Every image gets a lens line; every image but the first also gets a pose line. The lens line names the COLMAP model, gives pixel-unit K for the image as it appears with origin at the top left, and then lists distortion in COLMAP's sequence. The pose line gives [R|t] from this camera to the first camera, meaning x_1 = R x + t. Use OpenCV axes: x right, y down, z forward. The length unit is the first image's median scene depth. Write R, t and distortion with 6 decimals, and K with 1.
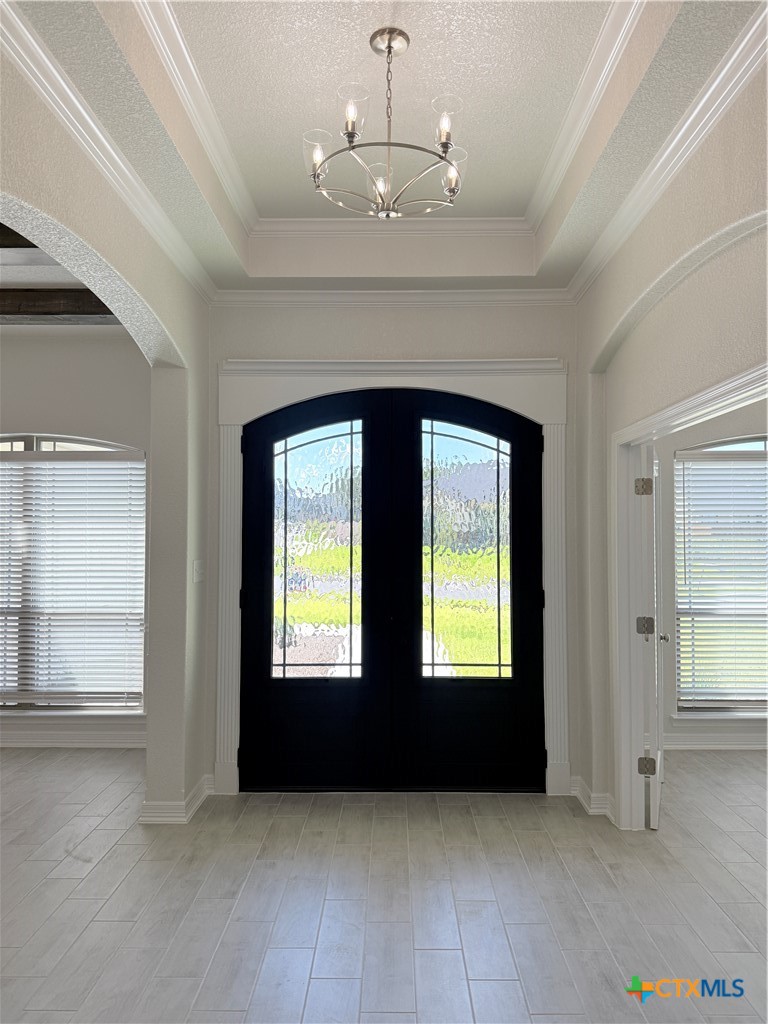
lens RADIAL K [[713.9, 0, 389.7], [0, 713.9, 515.5], [0, 0, 1]] dist [0.061967, -0.005317]
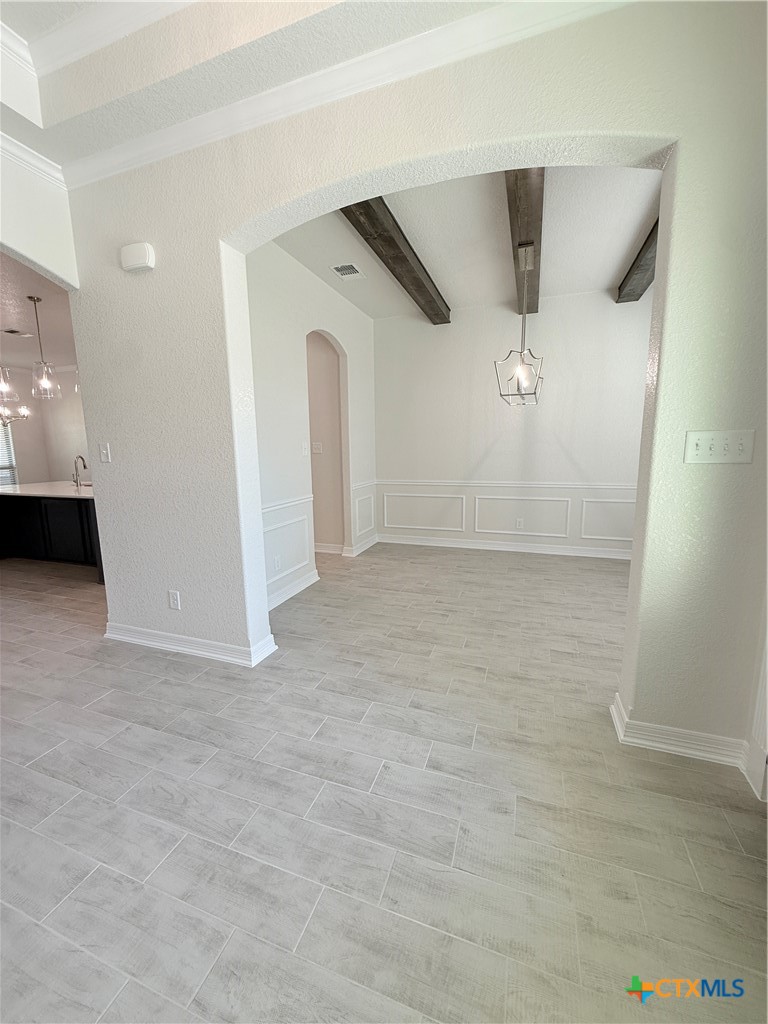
lens RADIAL K [[408.0, 0, 386.1], [0, 408.0, 513.7], [0, 0, 1]] dist [0.000771, -0.000429]
pose [[-0.333365, 0.152882, -0.930320, 0.242916], [0.048861, 0.988240, 0.144891, 0.083545], [0.941531, 0.002846, -0.336915, 0.998652]]
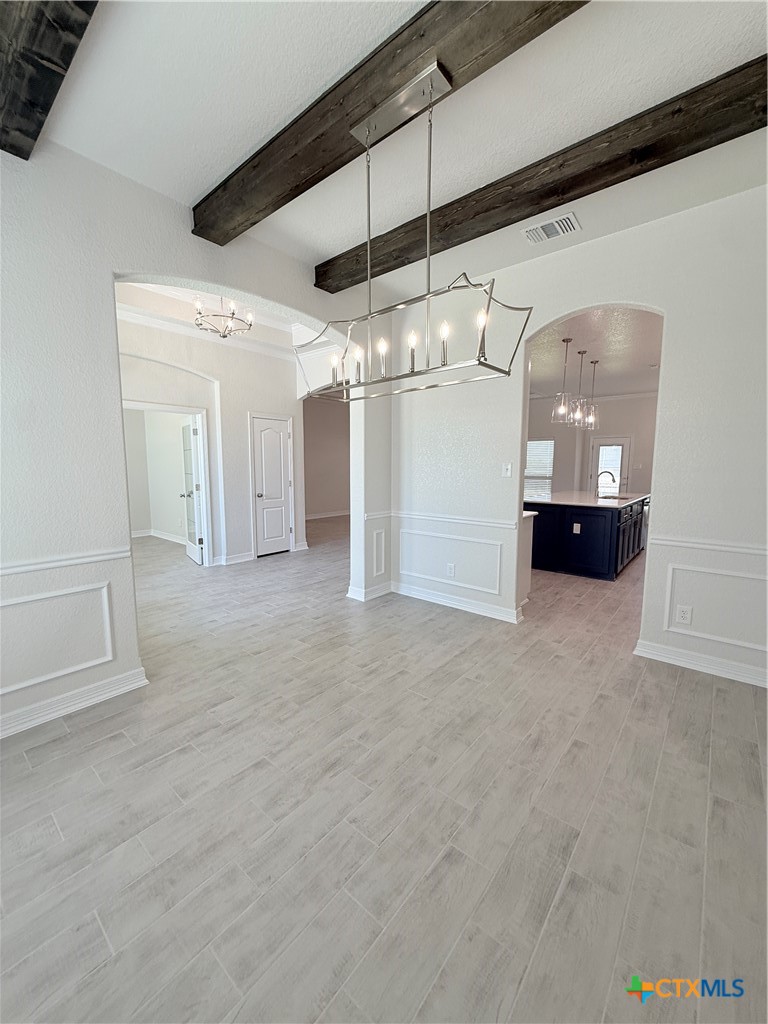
lens RADIAL K [[408.0, 0, 379.7], [0, 408.0, 510.9], [0, 0, 1]] dist [0.000771, -0.000429]
pose [[-0.760894, -0.080732, 0.643835, -1.150498], [-0.031229, 0.995636, 0.087938, 0.081780], [-0.648124, 0.046805, -0.760095, 1.384047]]
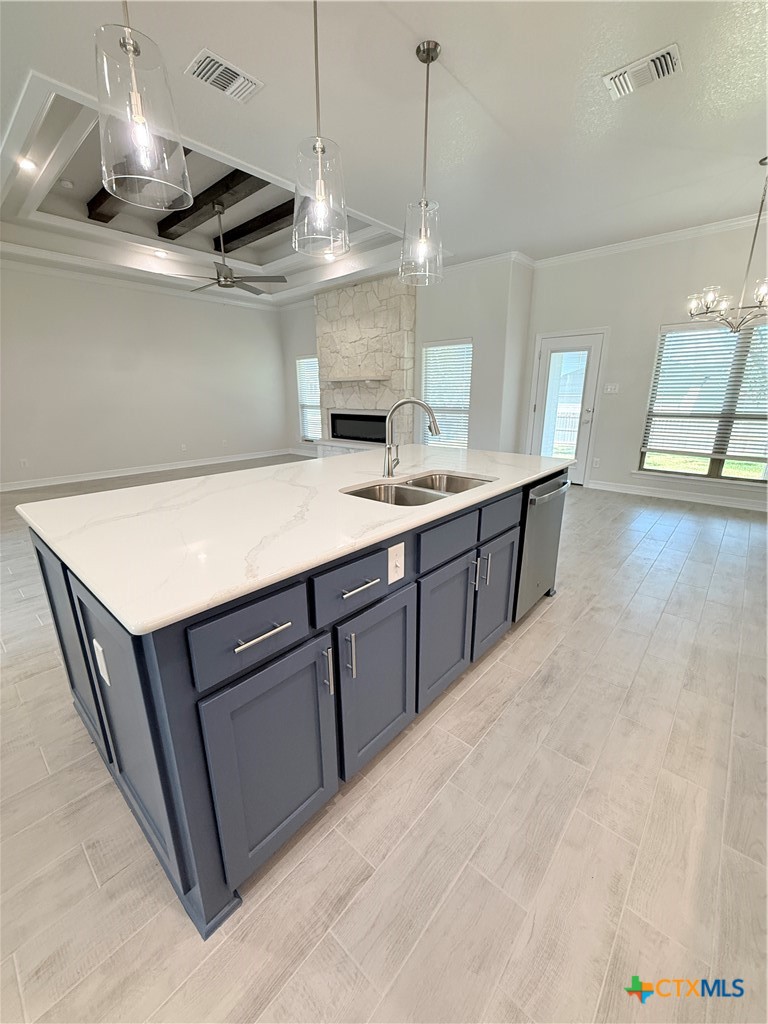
lens RADIAL K [[408.0, 0, 393.0], [0, 408.0, 504.2], [0, 0, 1]] dist [0.000771, -0.000429]
pose [[-0.745568, -0.174239, 0.643248, -1.118925], [-0.029972, 0.973007, 0.228823, 0.064947], [-0.665755, 0.151323, -0.730665, -0.096443]]
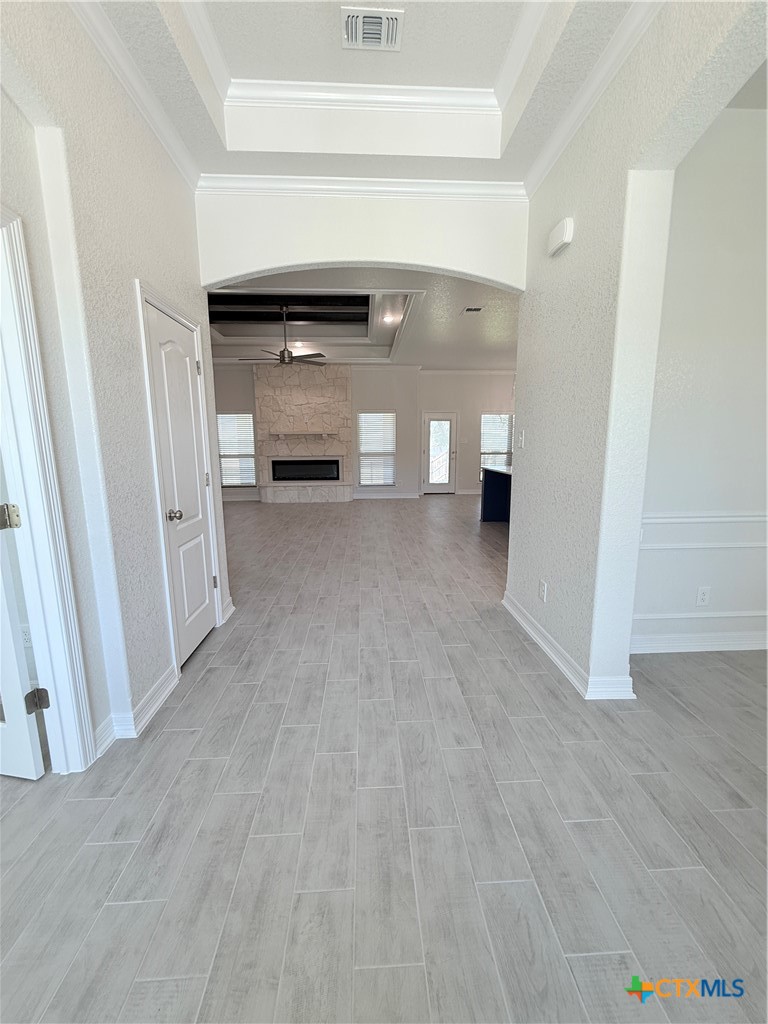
lens RADIAL K [[408.0, 0, 380.0], [0, 408.0, 513.0], [0, 0, 1]] dist [0.000771, -0.000429]
pose [[-0.998938, 0.010759, -0.044805, 0.016546], [0.004783, 0.991316, 0.131413, 0.094094], [0.045830, 0.131059, -0.990315, 1.077032]]
